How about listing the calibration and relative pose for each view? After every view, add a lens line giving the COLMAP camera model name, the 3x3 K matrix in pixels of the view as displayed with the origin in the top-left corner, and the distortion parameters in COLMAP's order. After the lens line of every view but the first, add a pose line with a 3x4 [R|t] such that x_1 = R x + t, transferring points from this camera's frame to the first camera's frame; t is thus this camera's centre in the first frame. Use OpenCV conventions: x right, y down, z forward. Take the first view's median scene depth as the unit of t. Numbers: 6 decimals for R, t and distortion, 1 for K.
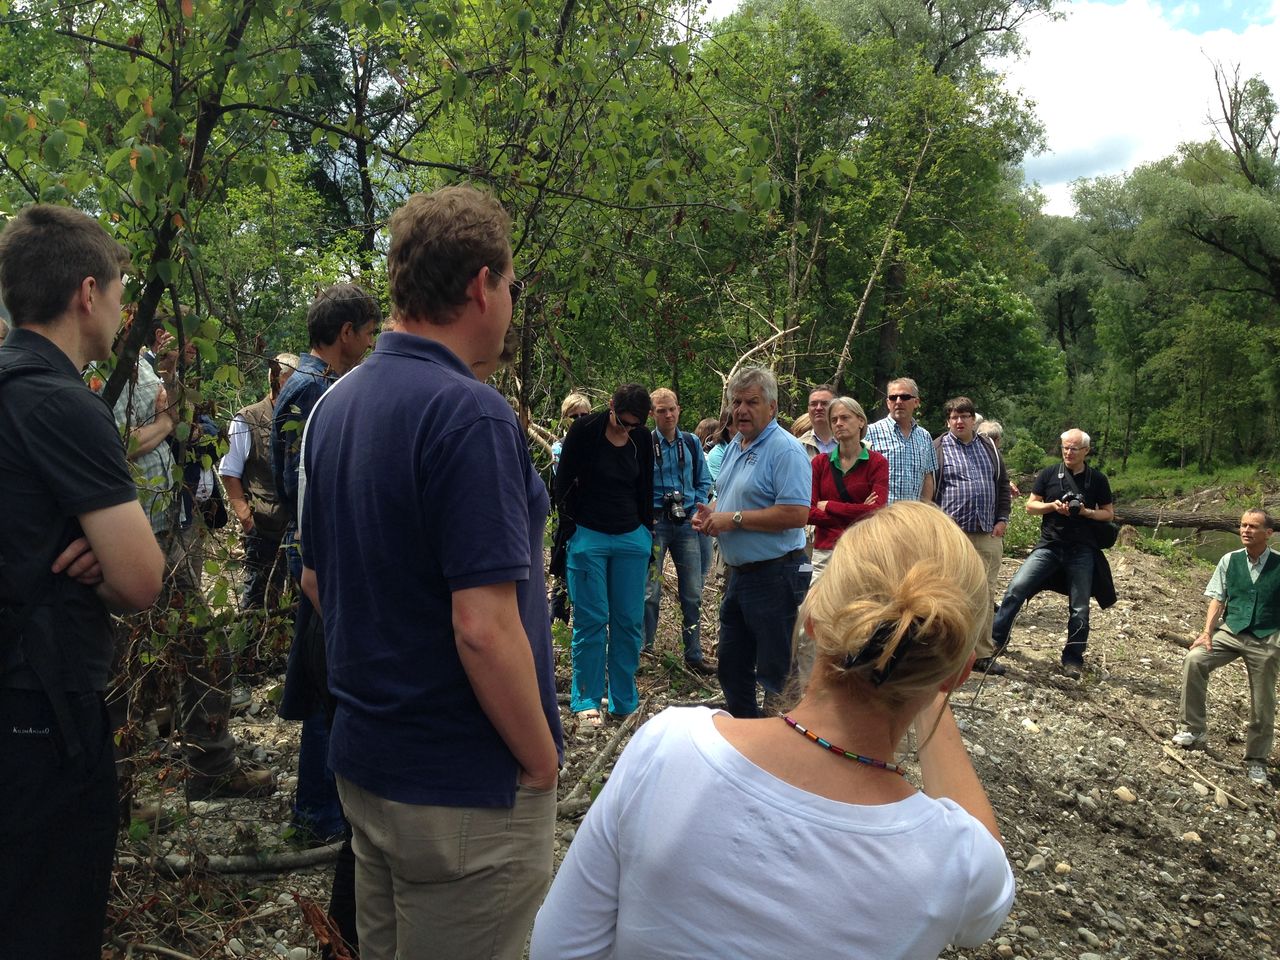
lens RADIAL K [[1189.6, 0, 663.8], [0, 1189.6, 463.5], [0, 0, 1]] dist [0.153520, -0.278472]
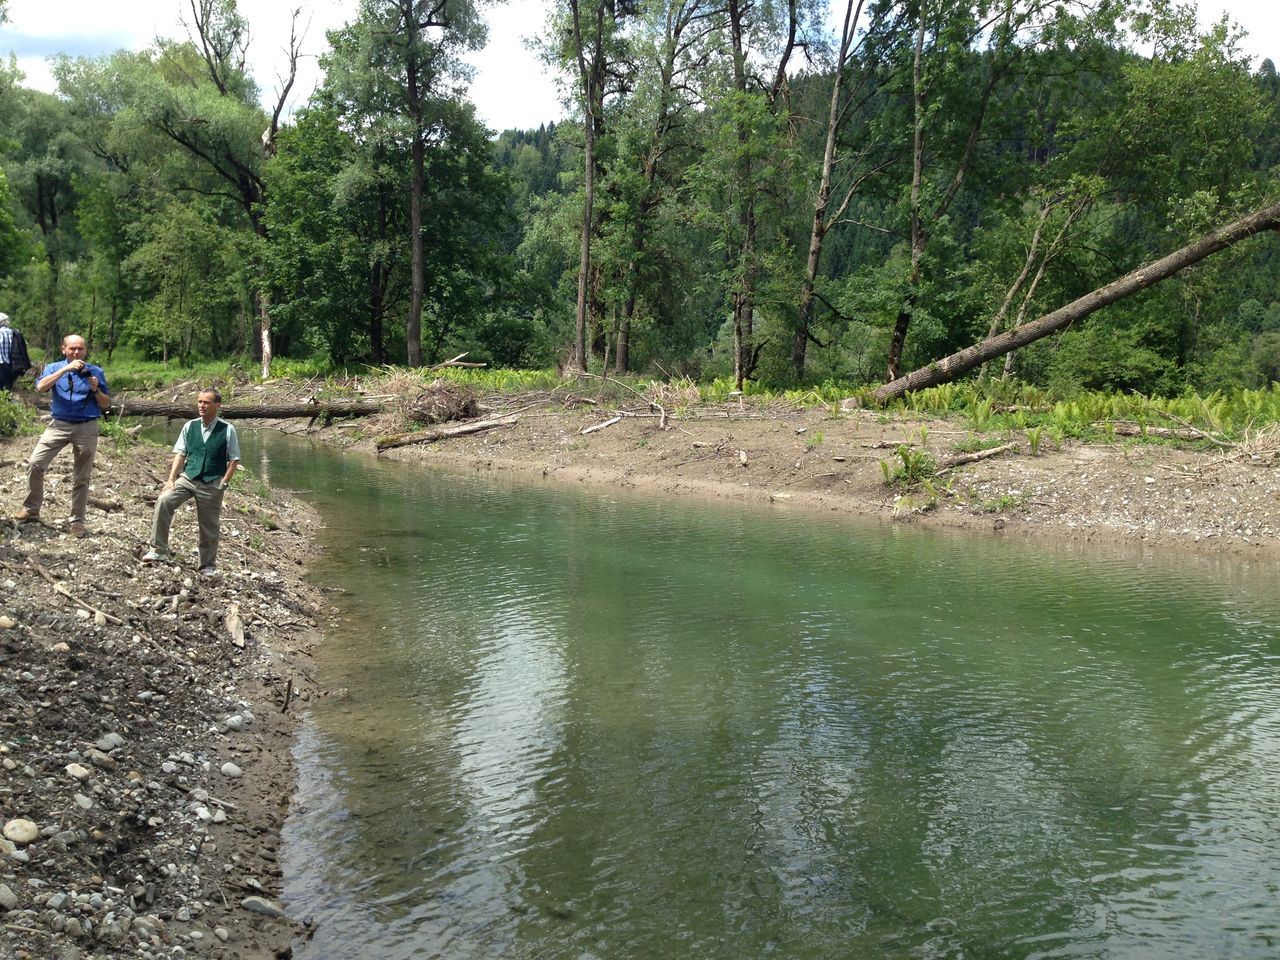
lens RADIAL K [[1189.6, 0, 663.8], [0, 1189.6, 463.5], [0, 0, 1]] dist [0.153520, -0.278472]
pose [[0.711995, -0.043281, 0.700850, 0.018035], [-0.015888, 0.996850, 0.077701, 0.017539], [-0.702005, -0.066457, 0.709065, -0.196844]]
